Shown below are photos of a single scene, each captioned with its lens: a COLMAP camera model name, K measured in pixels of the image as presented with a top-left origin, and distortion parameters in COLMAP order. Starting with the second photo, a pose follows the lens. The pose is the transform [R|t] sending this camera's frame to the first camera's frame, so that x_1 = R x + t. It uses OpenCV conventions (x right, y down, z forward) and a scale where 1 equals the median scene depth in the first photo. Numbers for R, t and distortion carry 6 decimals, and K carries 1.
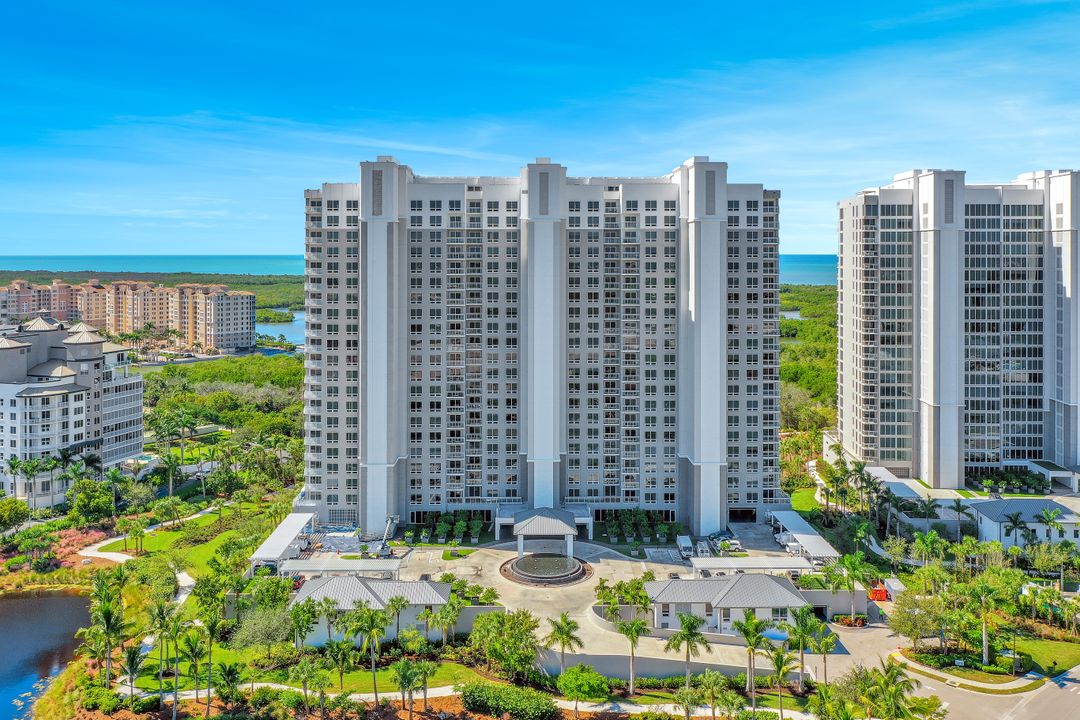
lens RADIAL K [[880.9, 0, 538.5], [0, 880.9, 248.8], [0, 0, 1]] dist [-0.000567, 0.006069]
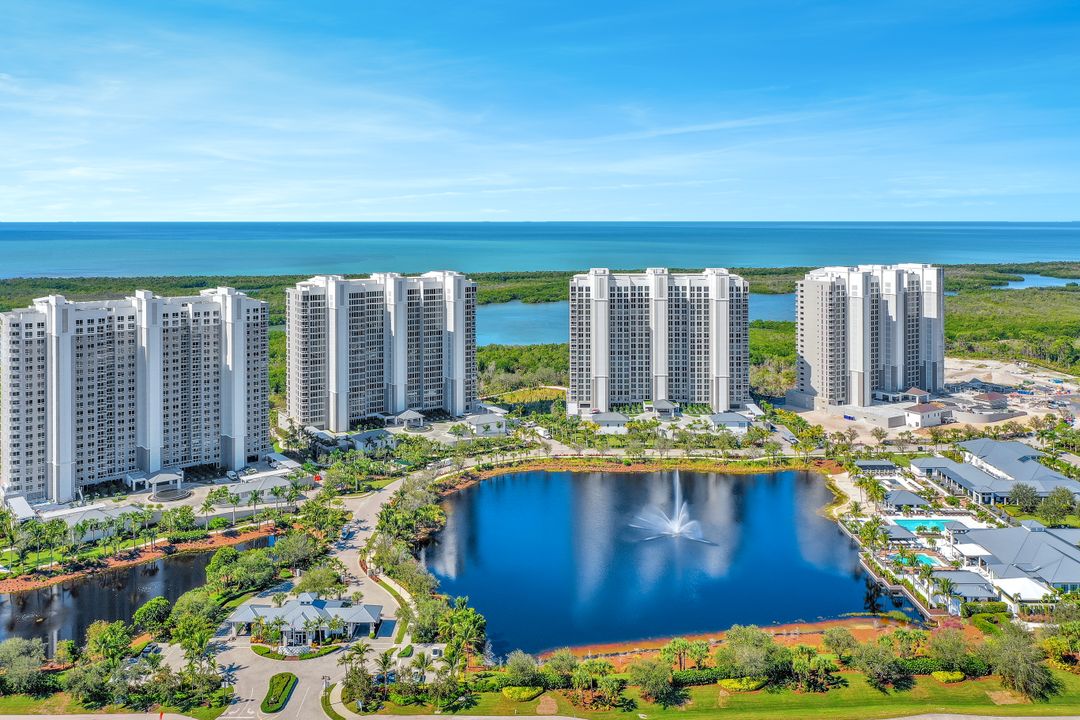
lens RADIAL K [[880.9, 0, 529.9], [0, 880.9, 233.3], [0, 0, 1]] dist [-0.000567, 0.006069]
pose [[0.793251, -0.011183, 0.608791, -0.504906], [-0.000256, 0.999825, 0.018701, -0.267797], [-0.608894, -0.014991, 0.793110, -1.036952]]
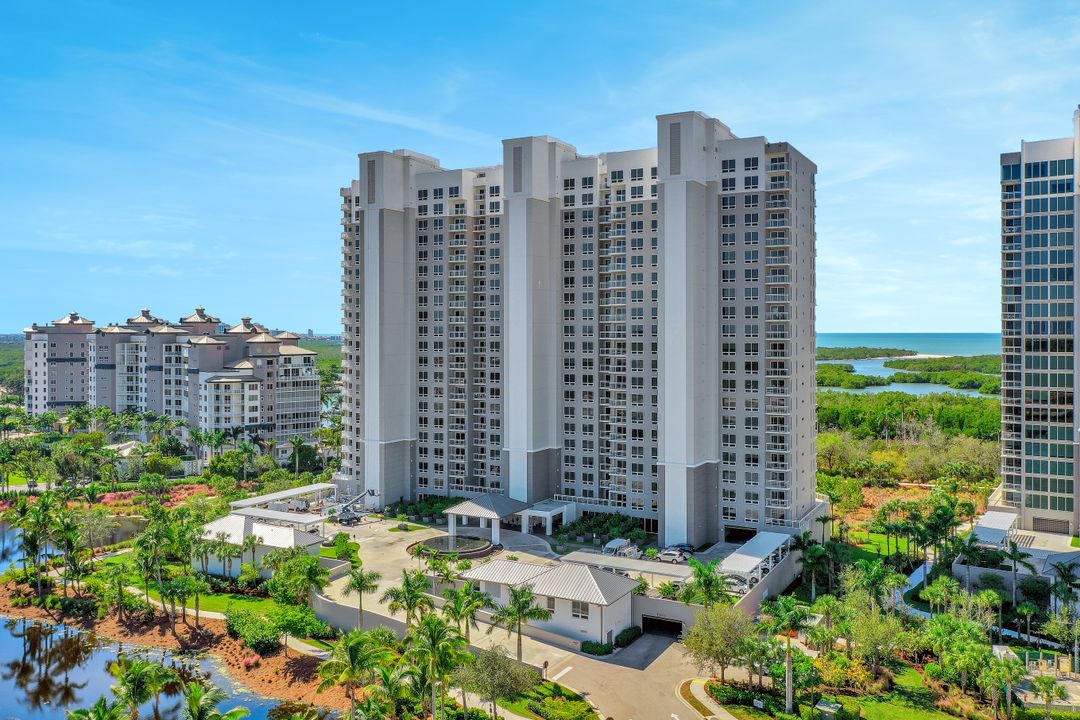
lens RADIAL K [[880.9, 0, 527.3], [0, 880.9, 327.9], [0, 0, 1]] dist [-0.000567, 0.006069]
pose [[0.866073, -0.001187, -0.499916, 0.467299], [0.002830, 0.999993, 0.002527, 0.101071], [0.499910, -0.003604, 0.866070, 0.172897]]
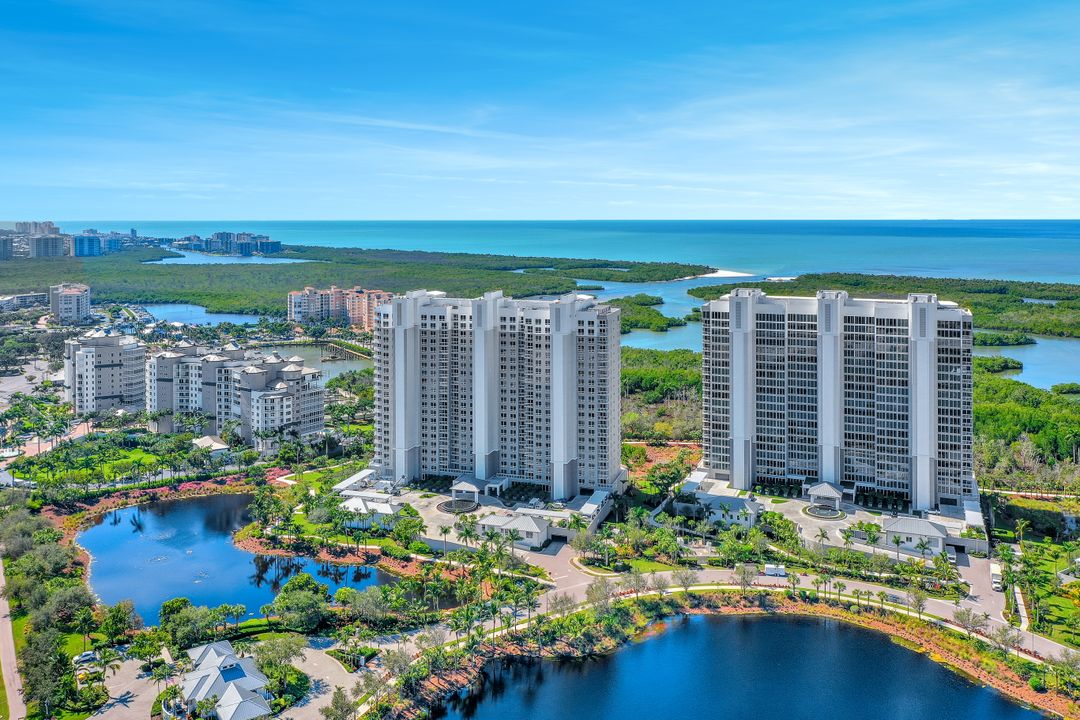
lens RADIAL K [[880.9, 0, 531.5], [0, 880.9, 222.3], [0, 0, 1]] dist [-0.000567, 0.006069]
pose [[0.946637, -0.002569, -0.322291, 0.704593], [0.005243, 0.999959, 0.007431, -0.268689], [0.322259, -0.008724, 0.946611, -0.757881]]
